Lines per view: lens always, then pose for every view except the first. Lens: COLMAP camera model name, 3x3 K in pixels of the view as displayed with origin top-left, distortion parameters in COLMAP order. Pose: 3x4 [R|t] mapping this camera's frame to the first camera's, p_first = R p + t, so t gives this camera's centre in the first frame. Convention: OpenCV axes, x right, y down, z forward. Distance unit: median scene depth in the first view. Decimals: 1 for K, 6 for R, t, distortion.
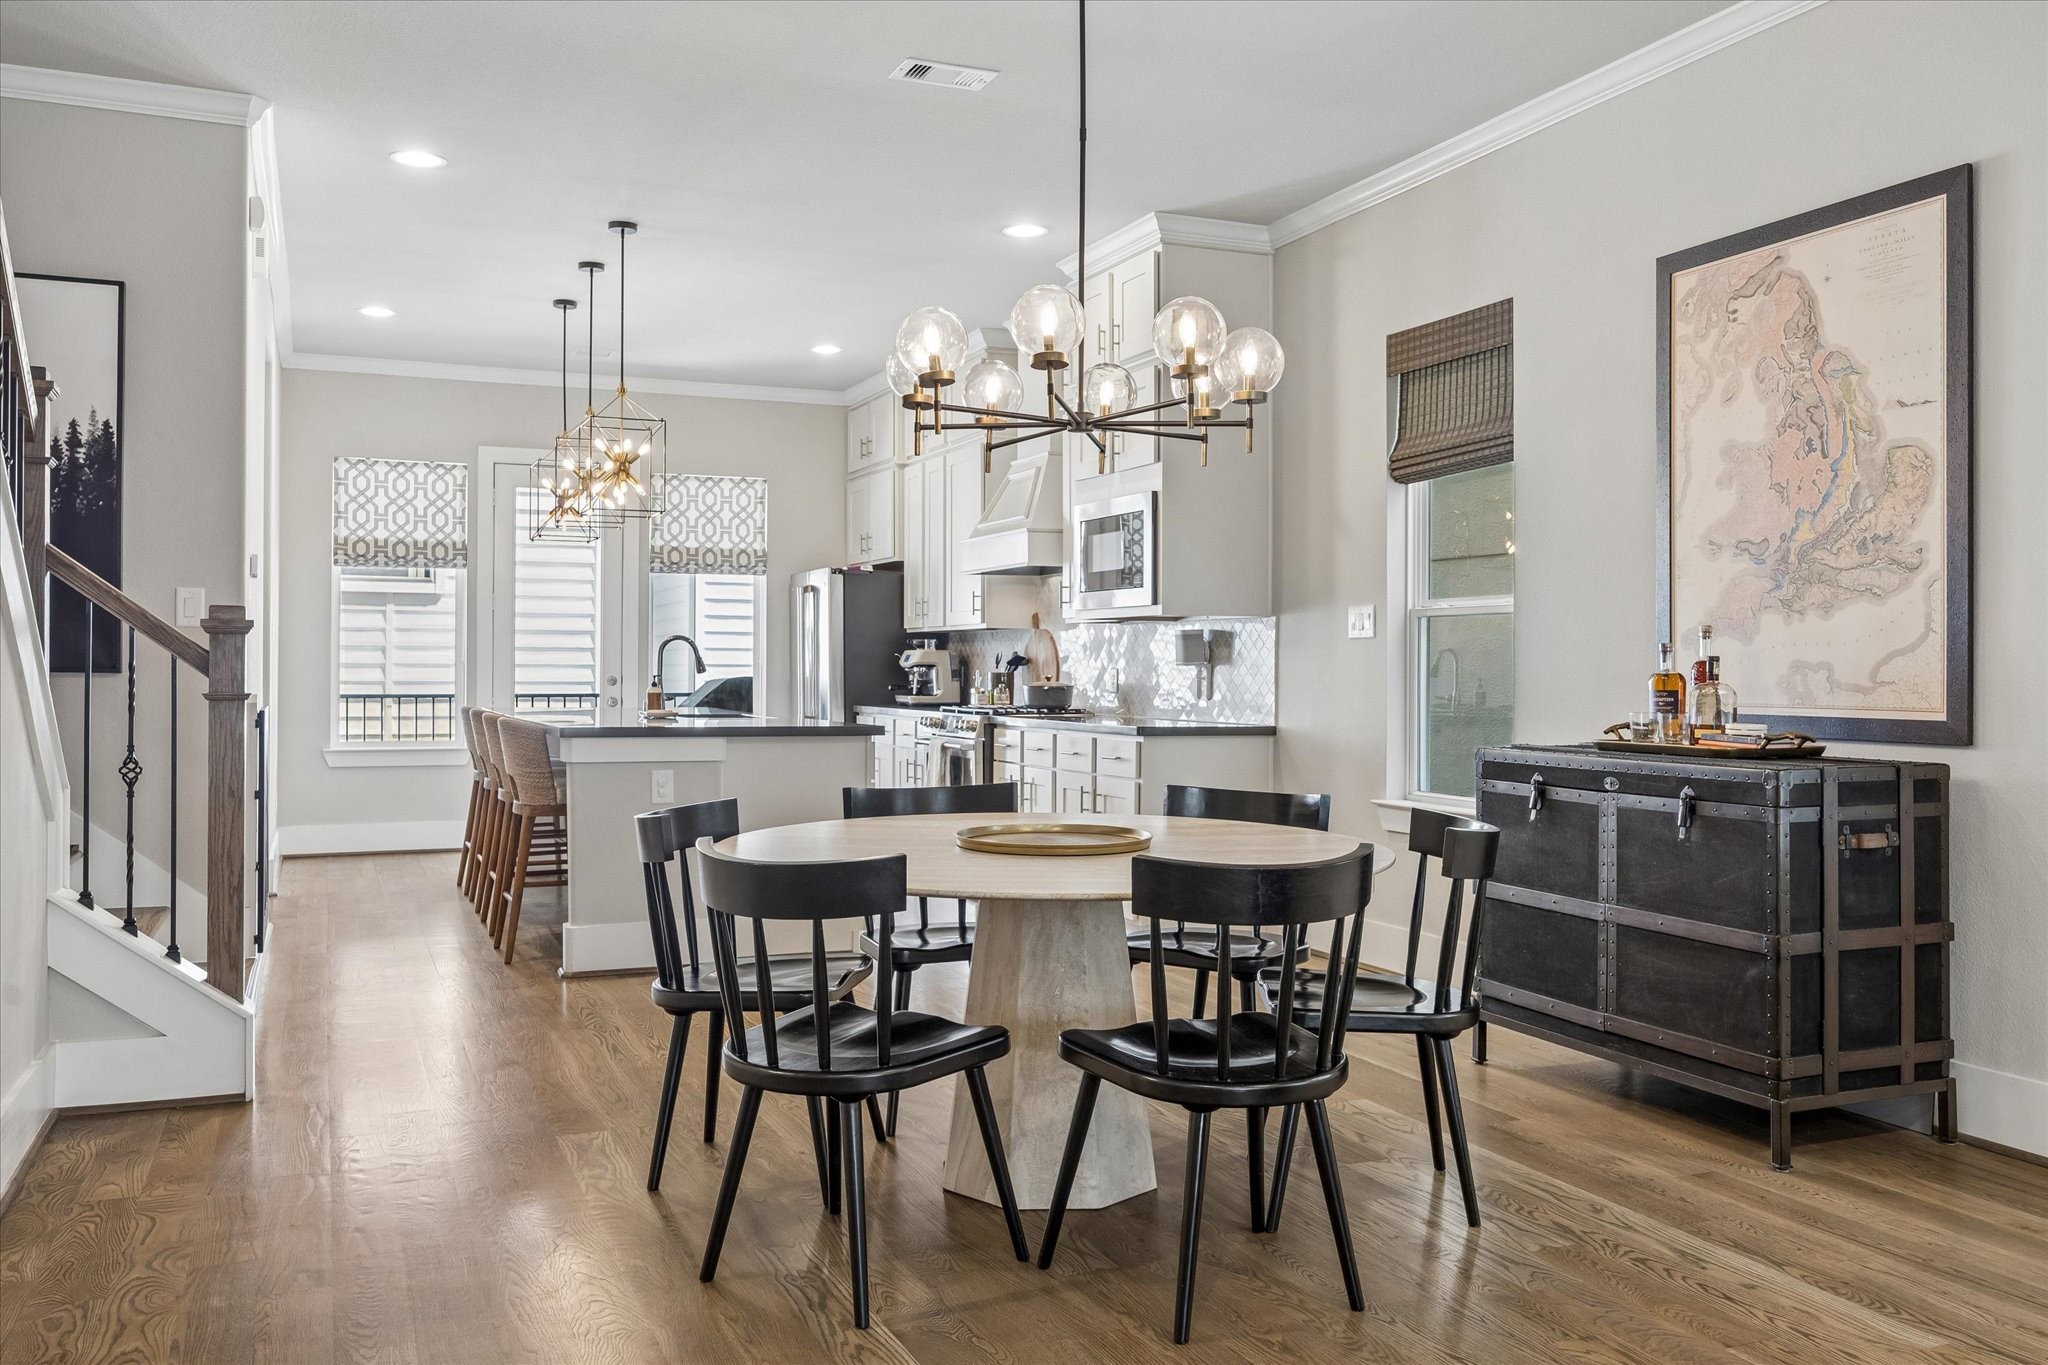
lens RADIAL K [[1637.1, 0, 1024.0], [0, 1637.1, 682.5], [0, 0, 1]] dist [0.005014, 0.000149]
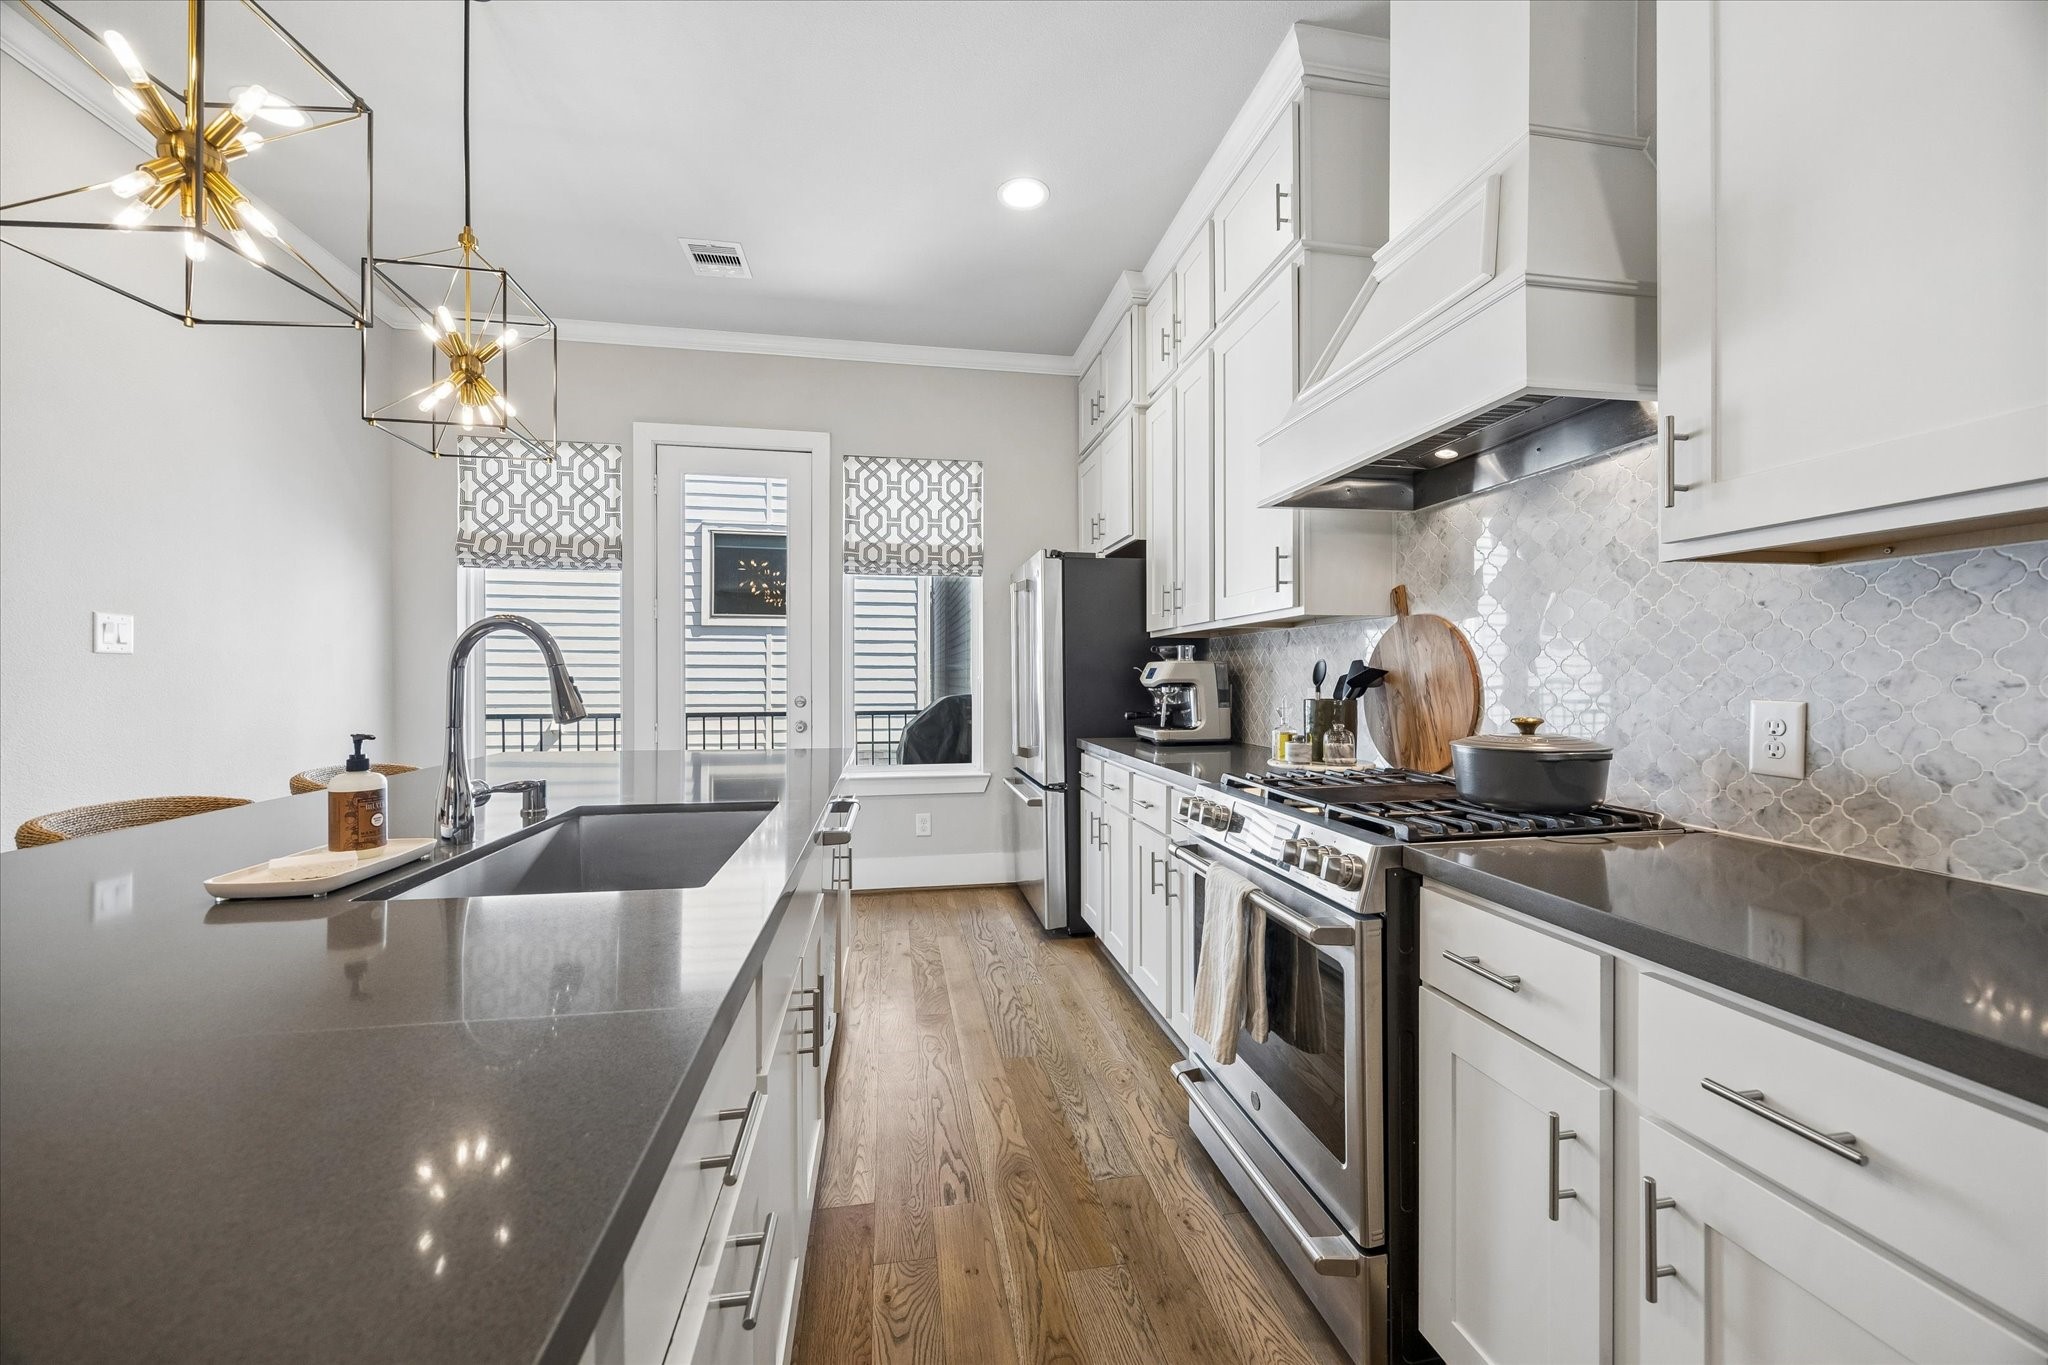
lens RADIAL K [[776.0, 0, 1033.0], [0, 776.0, 679.1], [0, 0, 1]] dist [0.008833, 0.000078]
pose [[0.976119, -0.004193, -0.217197, -0.048820], [0.003128, 0.999981, -0.005246, -0.010786], [0.217215, 0.004441, 0.976114, 0.667496]]
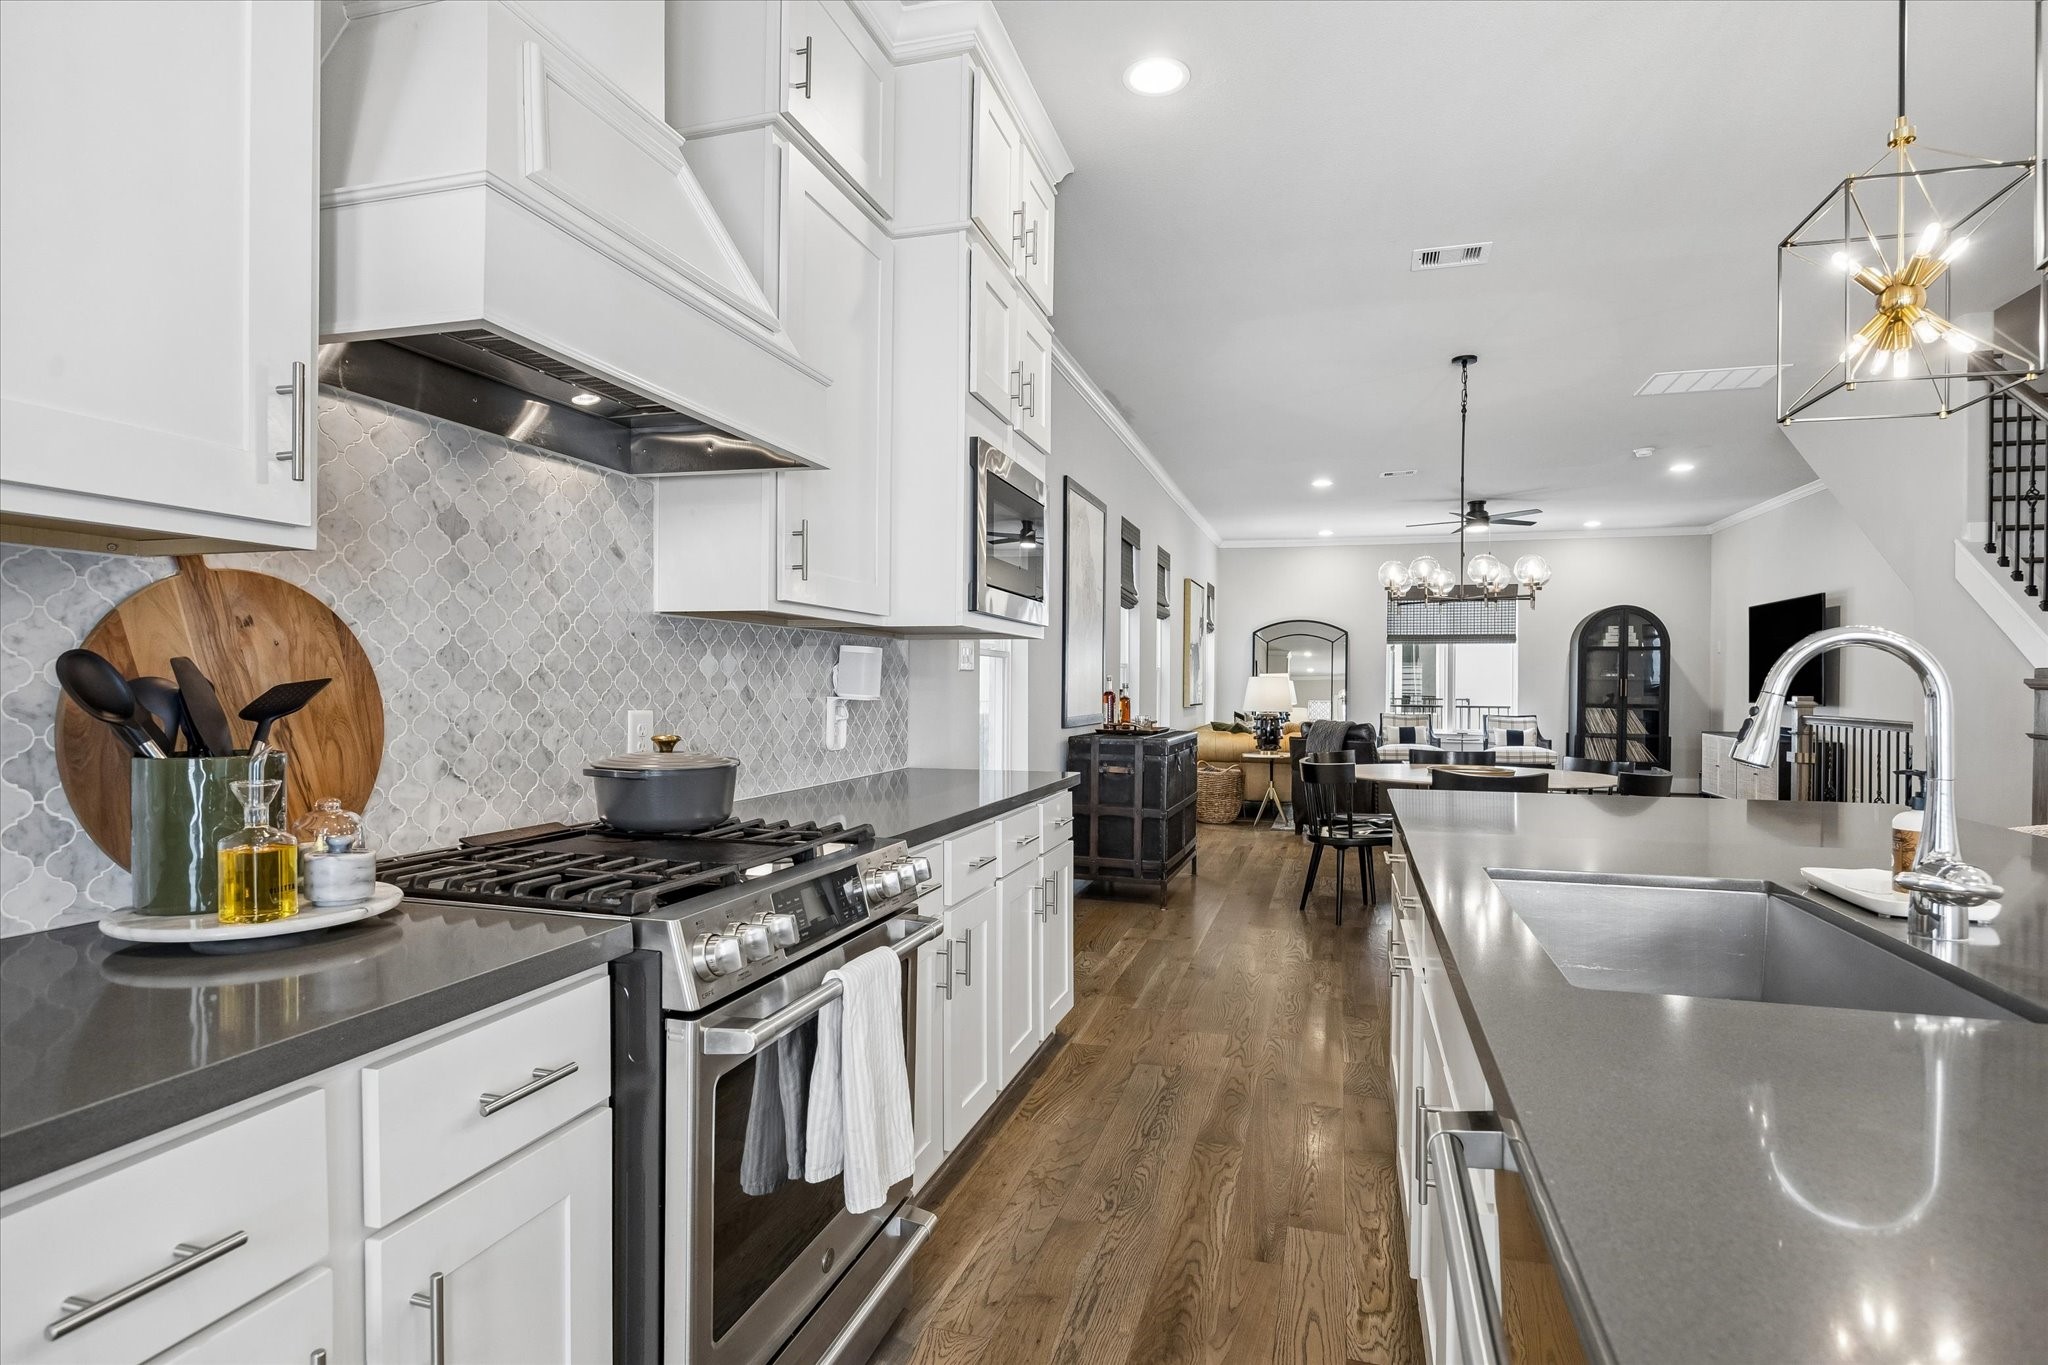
lens RADIAL K [[1051.5, 0, 1022.4], [0, 1051.5, 691.9], [0, 0, 1]] dist [-0.000288, 0.000015]
pose [[-0.770740, -0.014425, 0.636986, -0.168165], [-0.006344, 0.999868, 0.014967, -0.015454], [-0.637118, 0.007495, -0.770730, 0.946991]]
